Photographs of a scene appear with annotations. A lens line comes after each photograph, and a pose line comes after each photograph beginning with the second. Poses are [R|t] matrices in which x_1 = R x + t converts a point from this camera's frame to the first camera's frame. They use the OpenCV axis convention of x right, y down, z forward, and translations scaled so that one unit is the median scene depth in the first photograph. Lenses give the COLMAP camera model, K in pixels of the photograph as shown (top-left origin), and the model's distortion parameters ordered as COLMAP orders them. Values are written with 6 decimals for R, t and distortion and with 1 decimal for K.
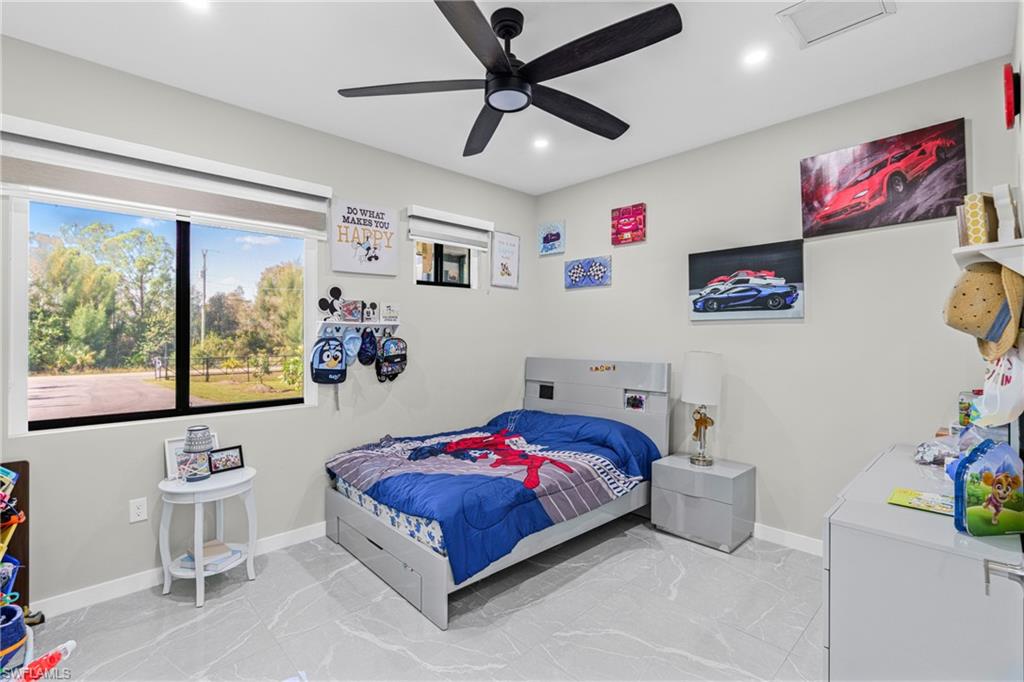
lens RADIAL K [[469.3, 0, 514.9], [0, 469.3, 342.6], [0, 0, 1]] dist [-0.004008, 0.001337]
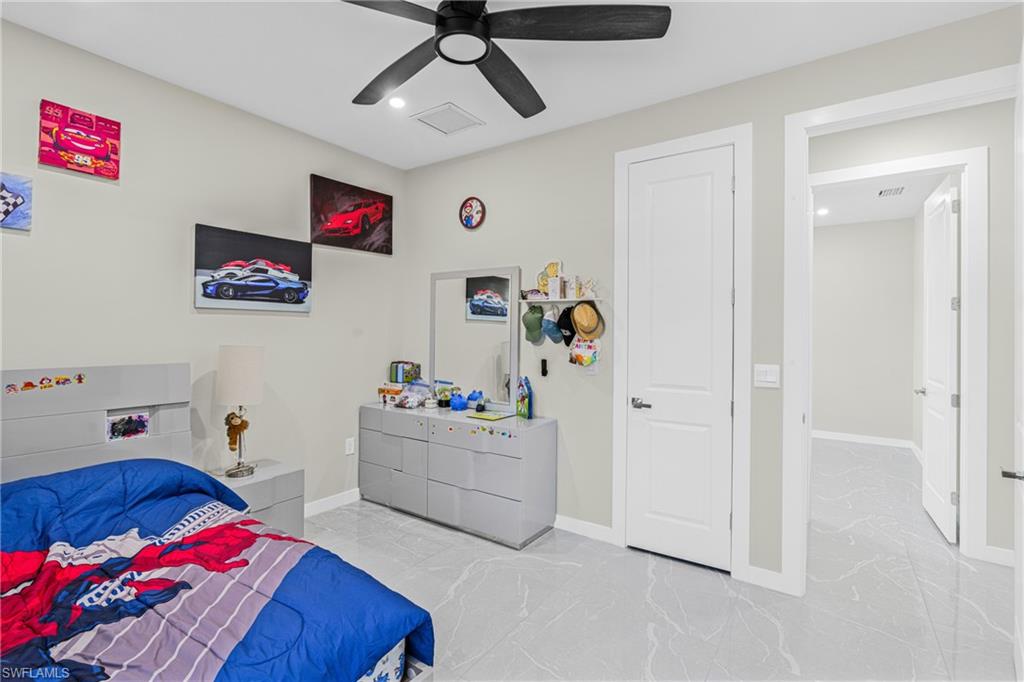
lens RADIAL K [[469.3, 0, 512.4], [0, 469.3, 332.3], [0, 0, 1]] dist [-0.004008, 0.001337]
pose [[-0.192453, -0.008169, 0.981272, -0.551709], [-0.004541, 0.999962, 0.007434, -0.013932], [-0.981296, -0.003025, -0.192483, 0.676688]]
